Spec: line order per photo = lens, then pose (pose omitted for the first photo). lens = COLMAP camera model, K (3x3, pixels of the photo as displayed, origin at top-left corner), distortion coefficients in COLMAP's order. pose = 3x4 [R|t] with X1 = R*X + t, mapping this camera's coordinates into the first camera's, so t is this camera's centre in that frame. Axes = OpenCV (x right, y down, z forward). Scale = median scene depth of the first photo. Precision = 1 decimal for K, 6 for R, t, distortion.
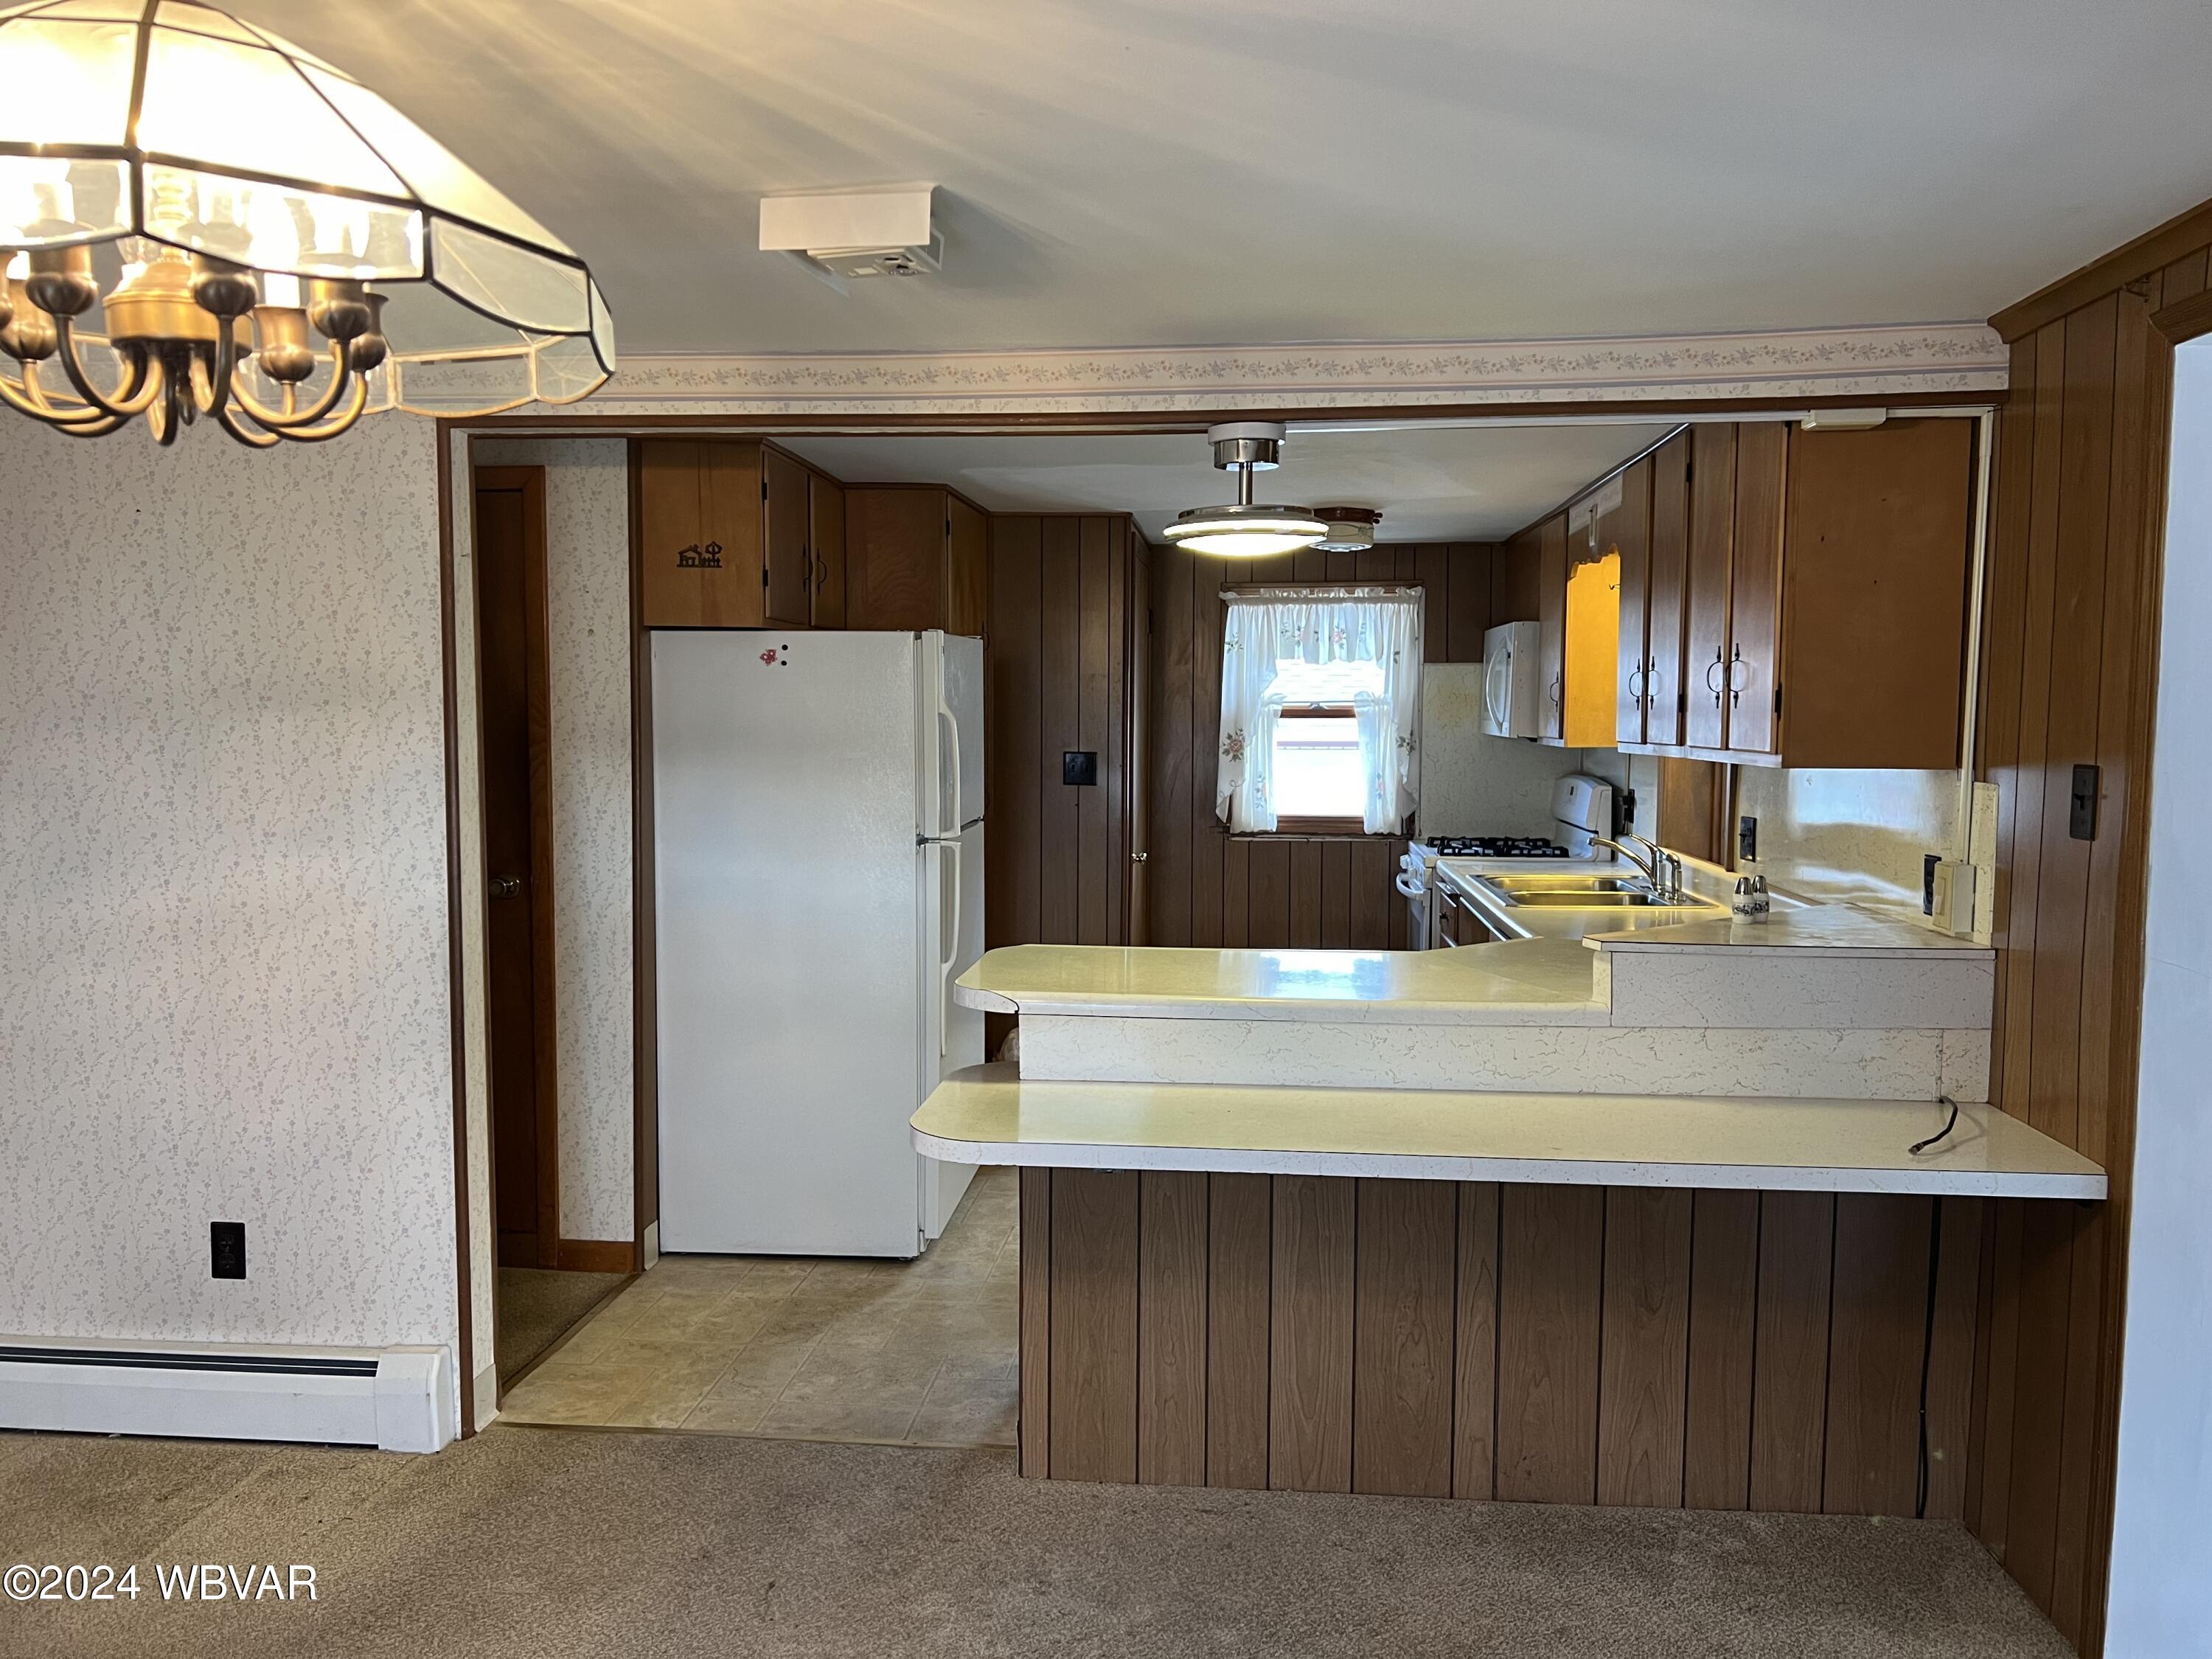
lens RADIAL K [[1662.8, 0, 1099.9], [0, 1662.8, 838.5], [0, 0, 1]] dist [0.071067, -0.085967]
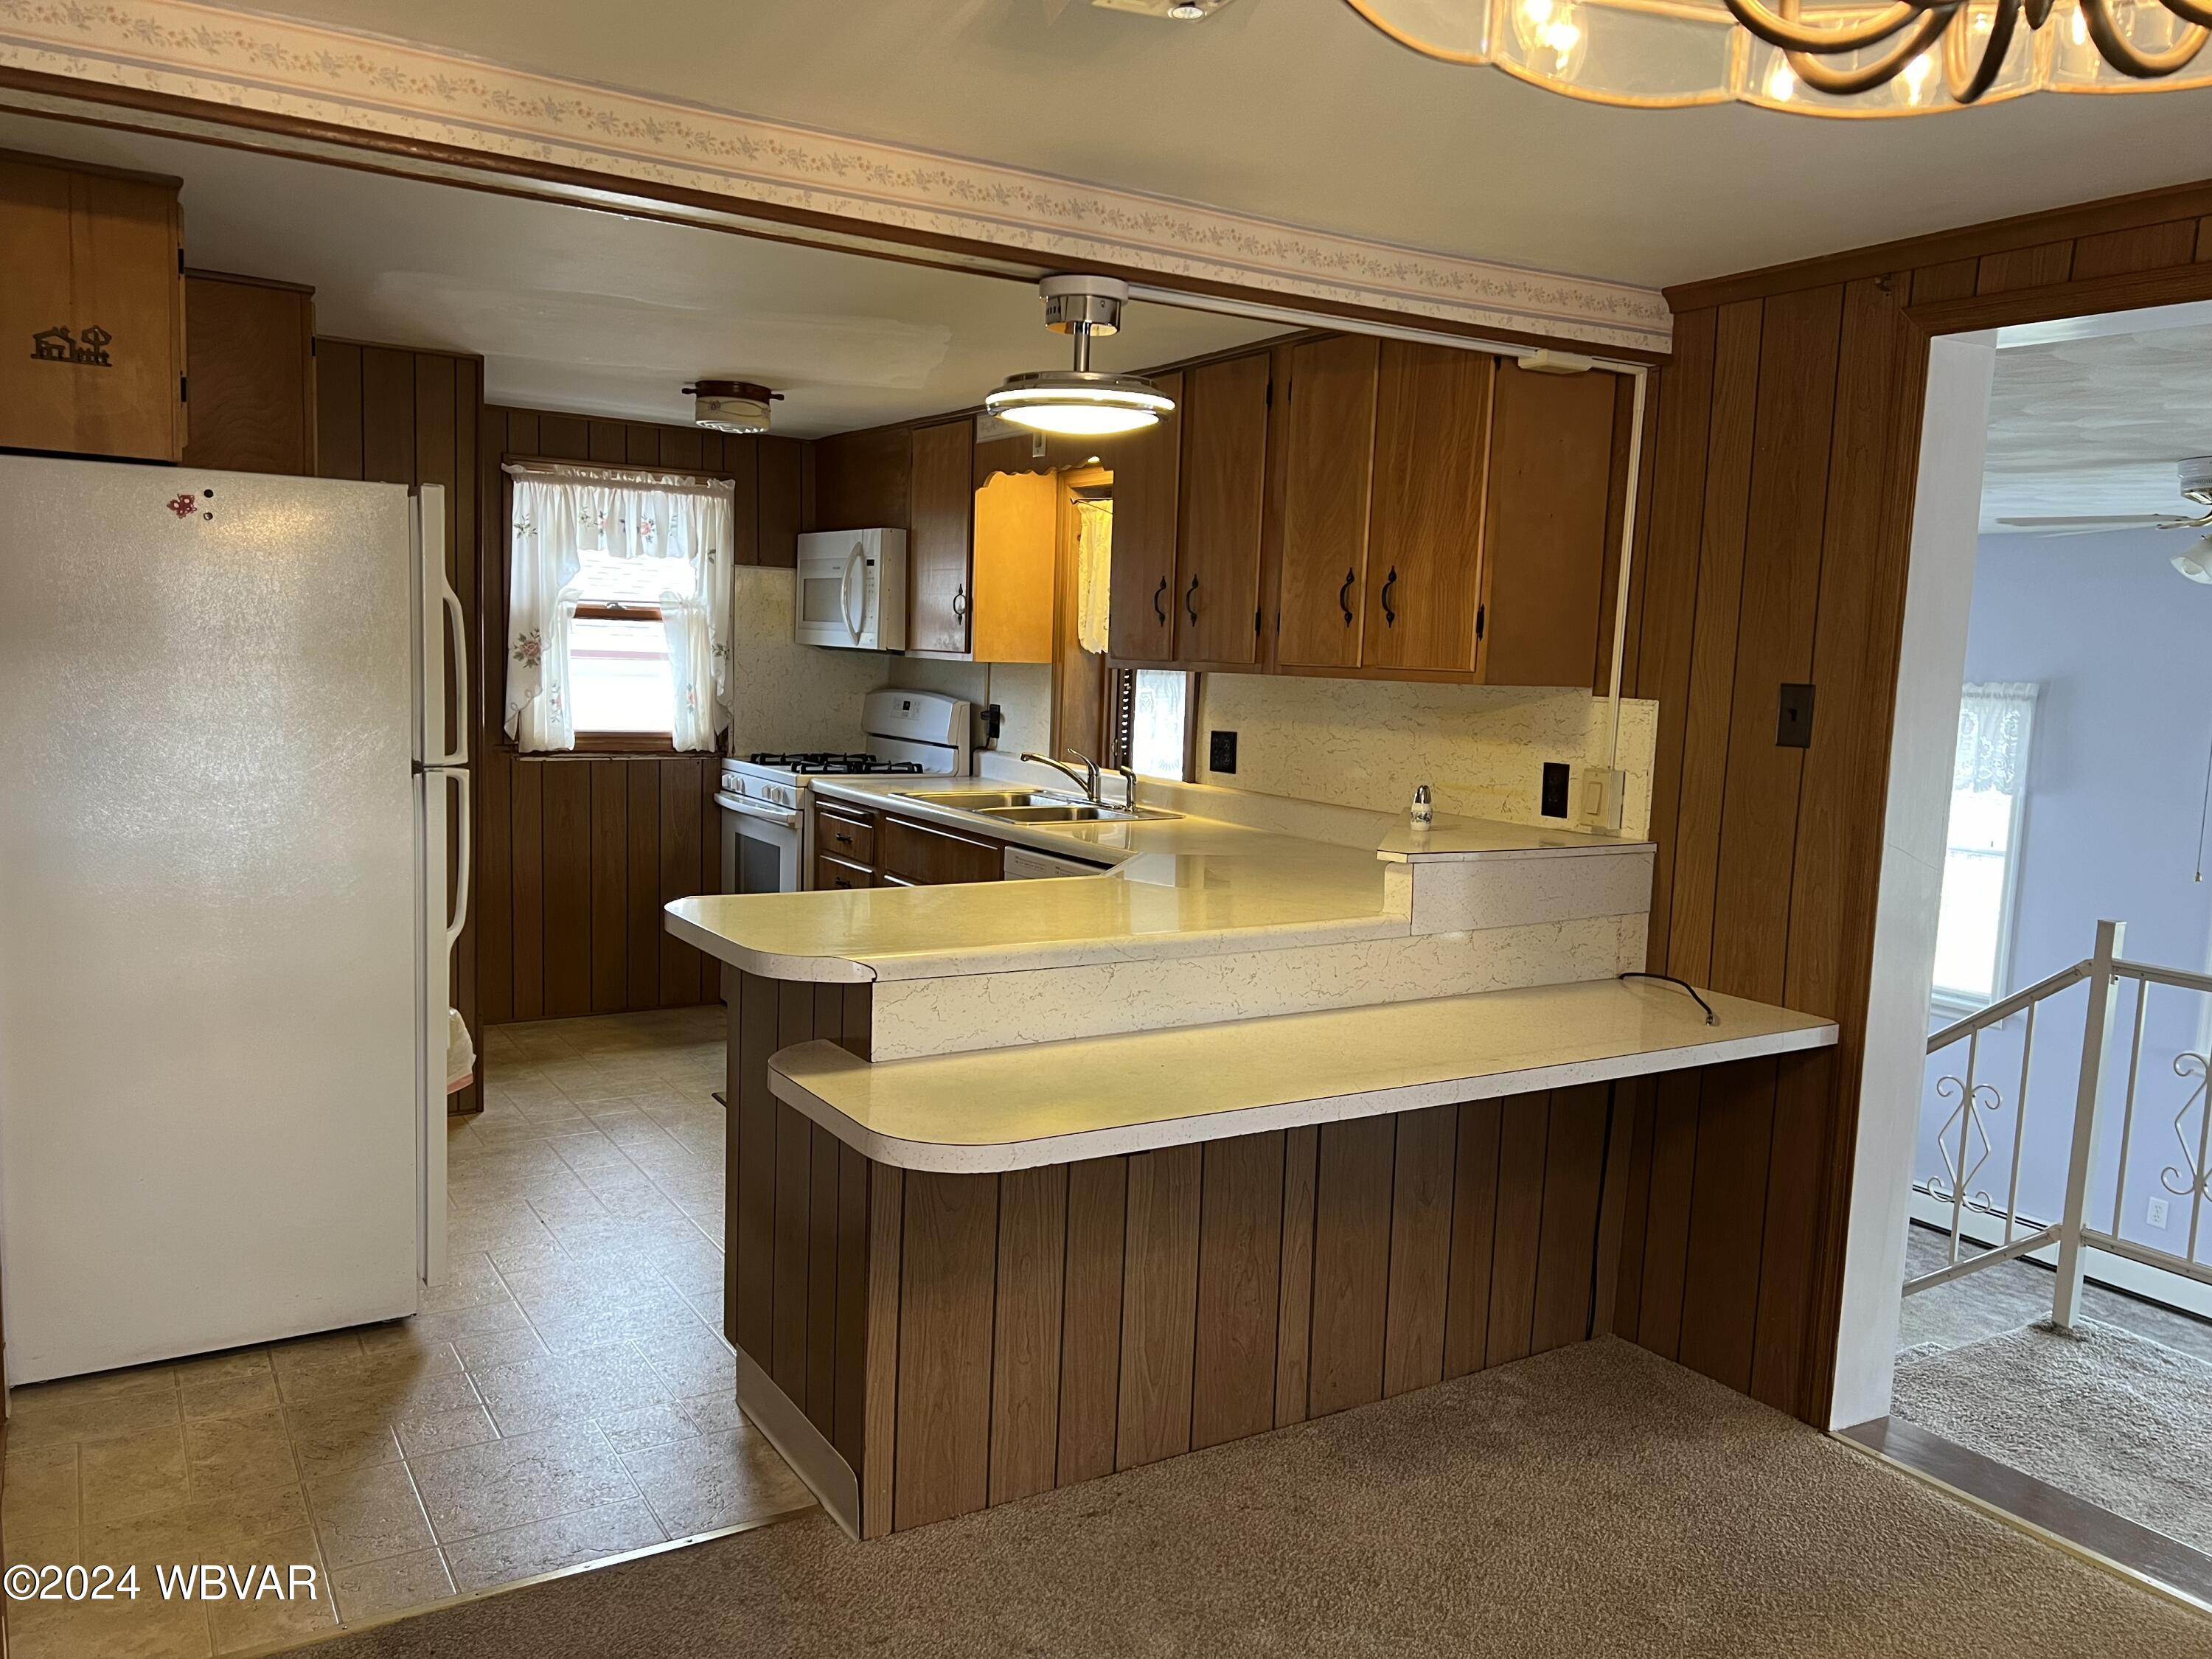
lens RADIAL K [[1675.8, 0, 1102.3], [0, 1675.8, 835.0], [0, 0, 1]] dist [0.070736, -0.098359]
pose [[0.797322, -0.044115, 0.601940, -0.441443], [0.014361, 0.998430, 0.054149, -0.007409], [-0.603383, -0.034530, 0.796703, 0.284631]]
